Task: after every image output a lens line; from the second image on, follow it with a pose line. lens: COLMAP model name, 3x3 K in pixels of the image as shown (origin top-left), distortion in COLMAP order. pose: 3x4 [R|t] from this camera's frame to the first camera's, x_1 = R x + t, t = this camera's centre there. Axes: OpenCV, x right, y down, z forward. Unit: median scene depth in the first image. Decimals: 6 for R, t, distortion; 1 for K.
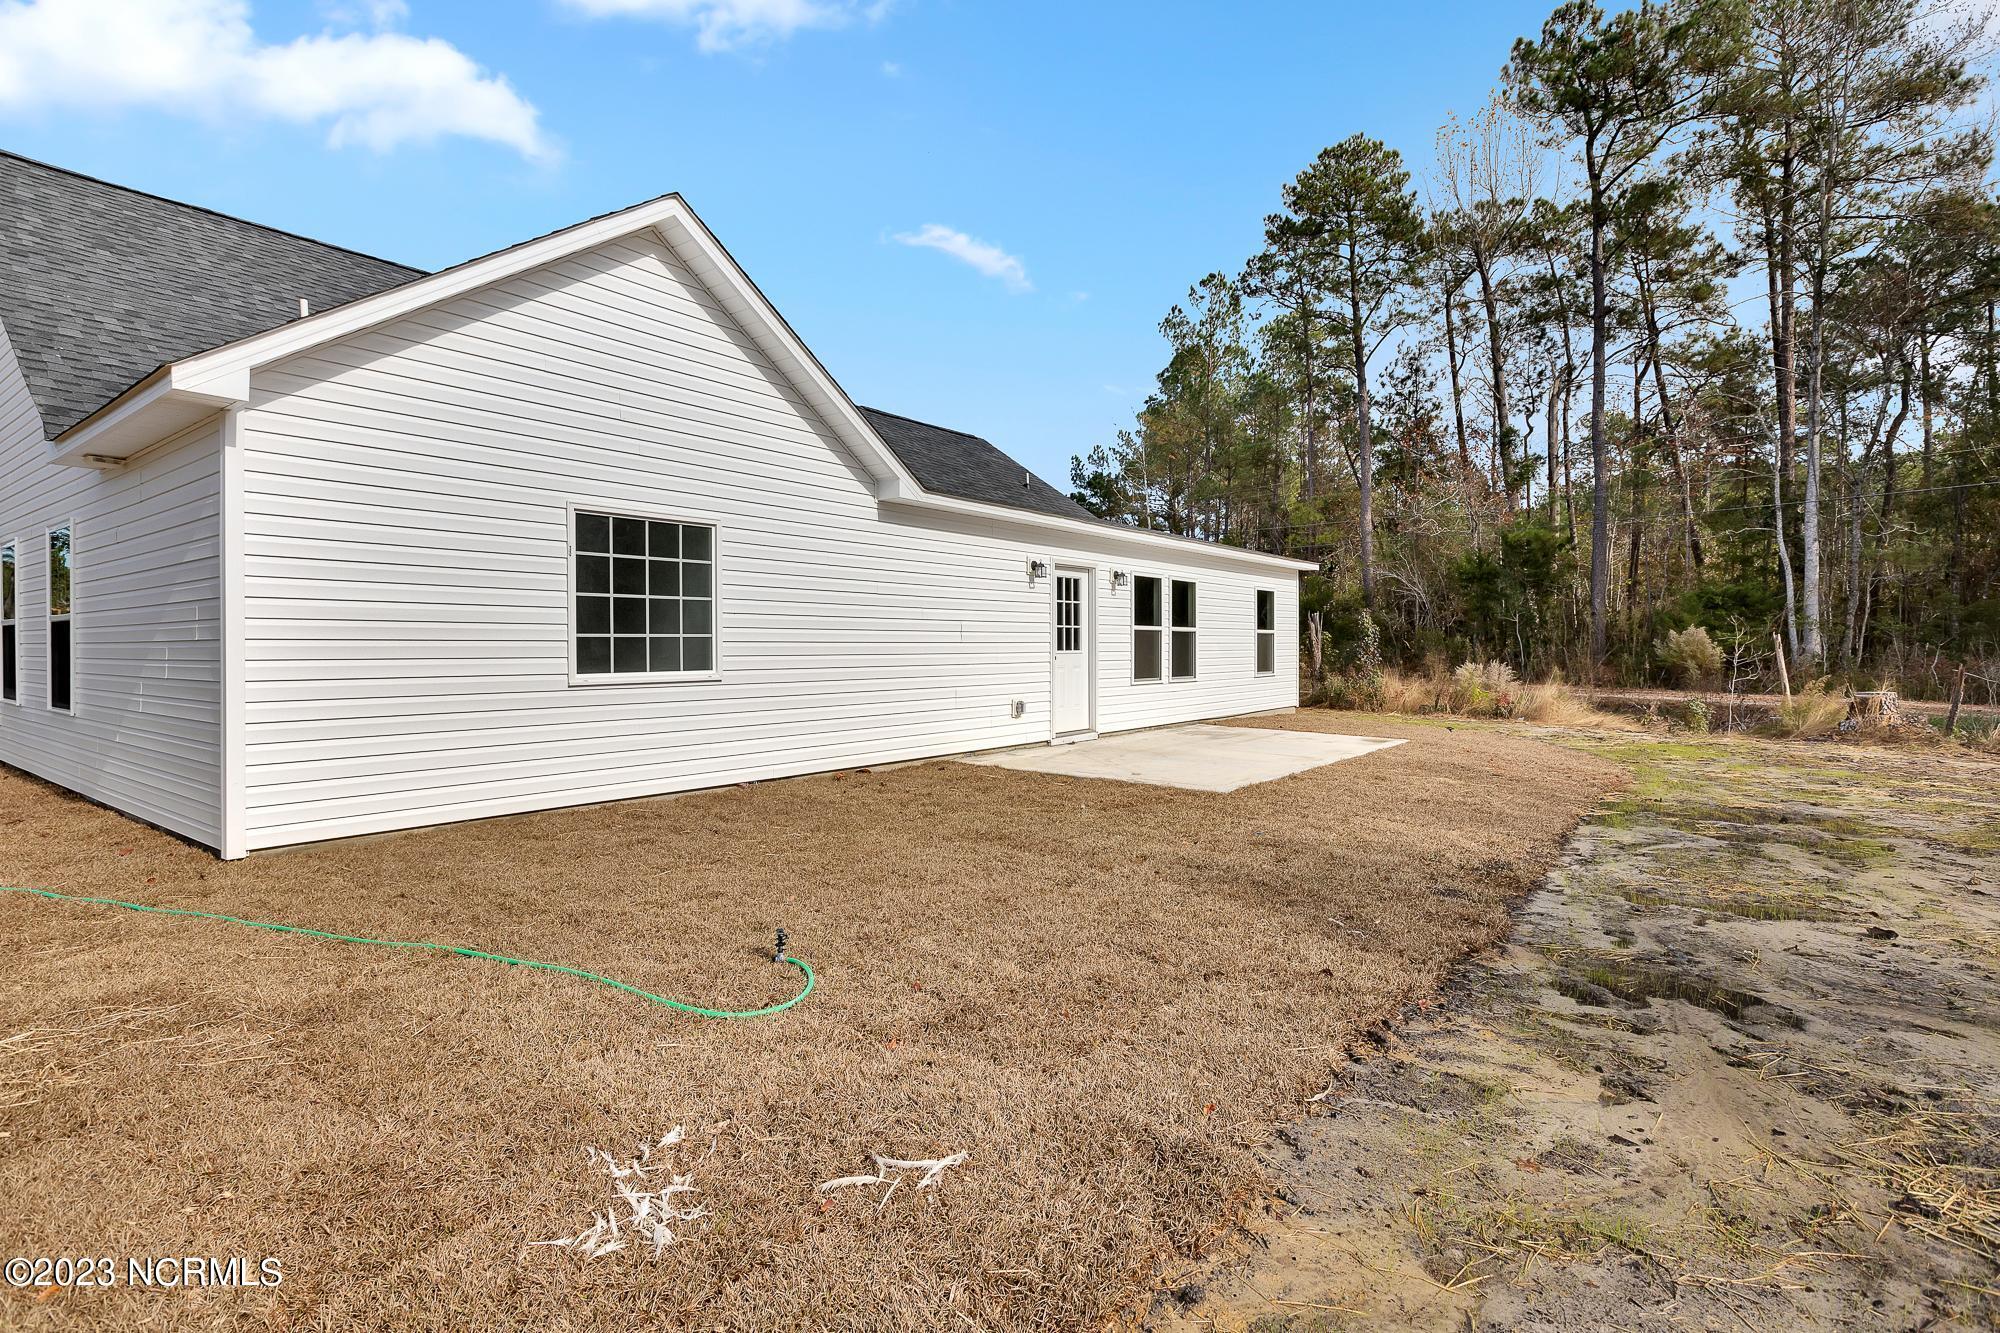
lens RADIAL K [[966.5, 0, 1002.2], [0, 966.5, 645.4], [0, 0, 1]] dist [0.000572, 0.000160]
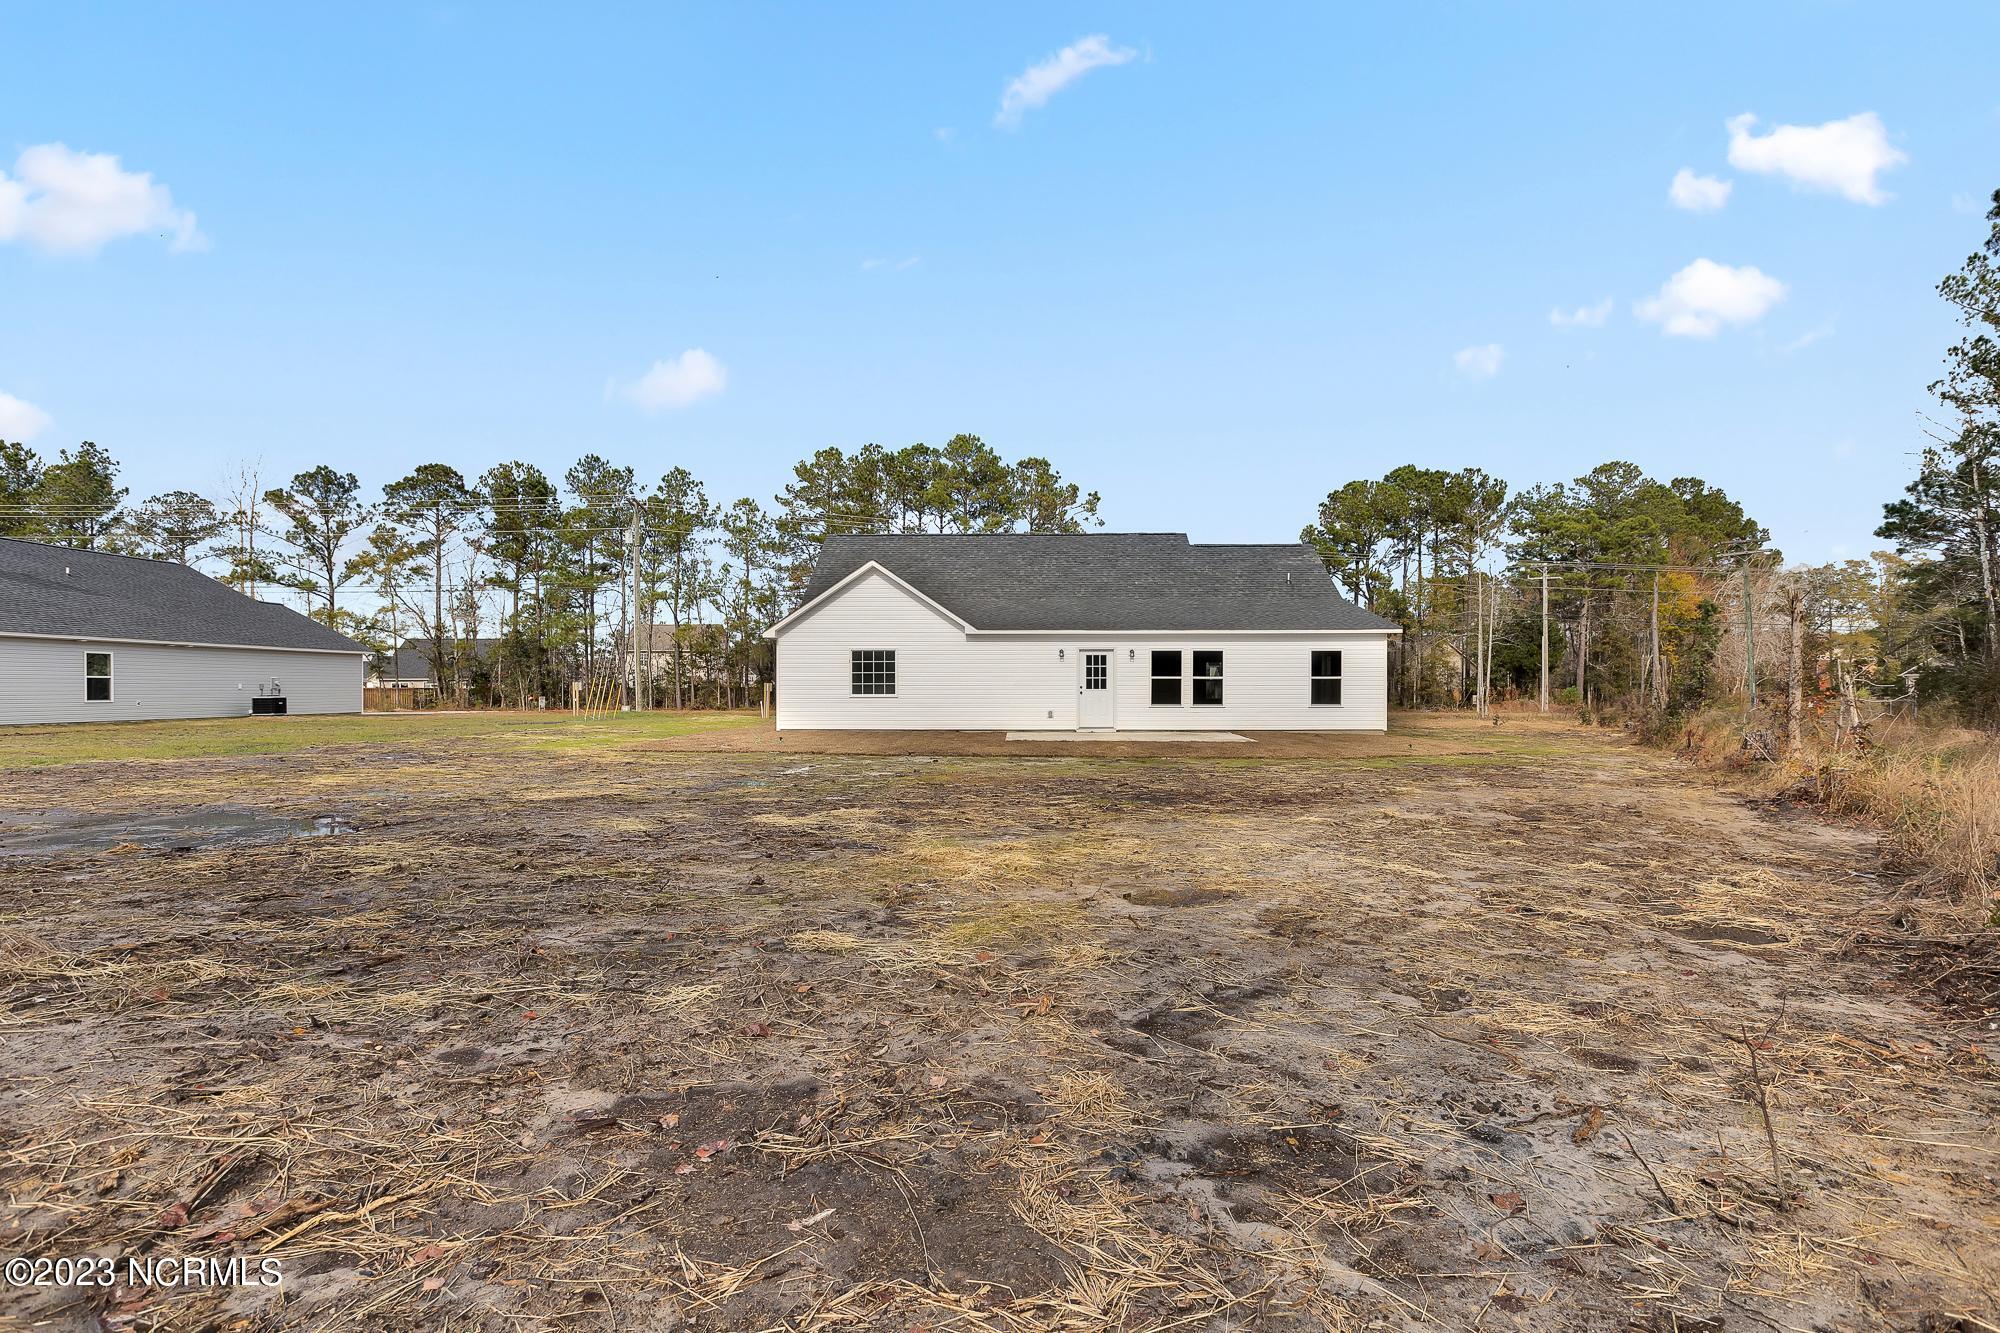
lens RADIAL K [[947.6, 0, 1000.0], [0, 947.6, 666.5], [0, 0, 1]] dist [0.000994, 0.000409]
pose [[0.583686, -0.019485, -0.811746, 2.492974], [-0.000344, 0.999706, -0.024244, 0.009288], [0.811980, 0.014431, 0.583507, -0.586405]]
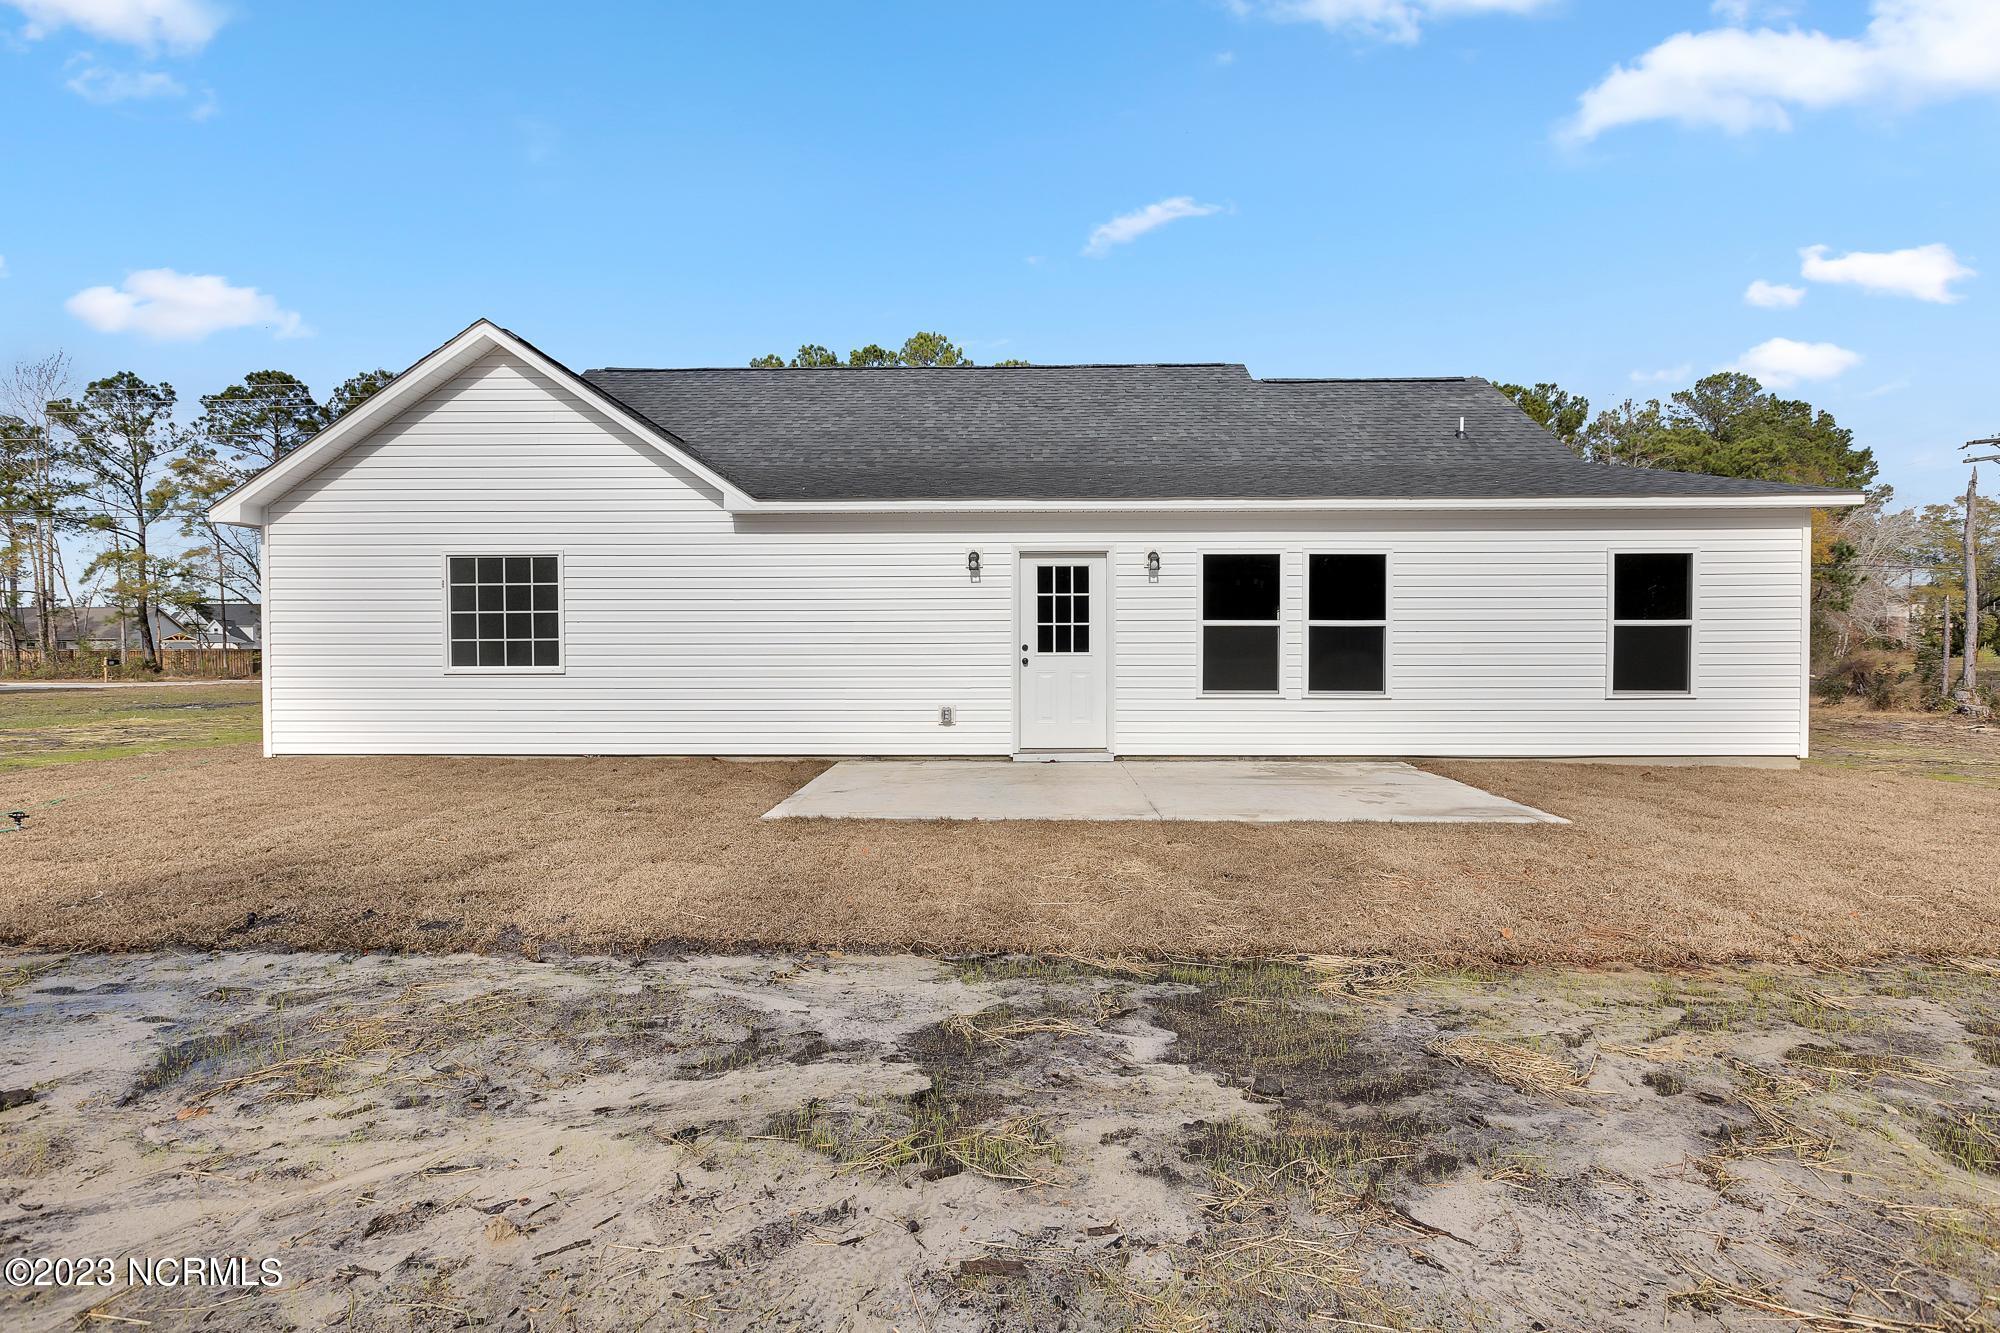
lens RADIAL K [[947.6, 0, 1000.0], [0, 947.6, 666.5], [0, 0, 1]] dist [0.000994, 0.000409]
pose [[0.583259, 0.013609, -0.812172, 1.078745], [0.000853, 0.999849, 0.017366, 0.004671], [0.812286, -0.010822, 0.583160, 0.724913]]
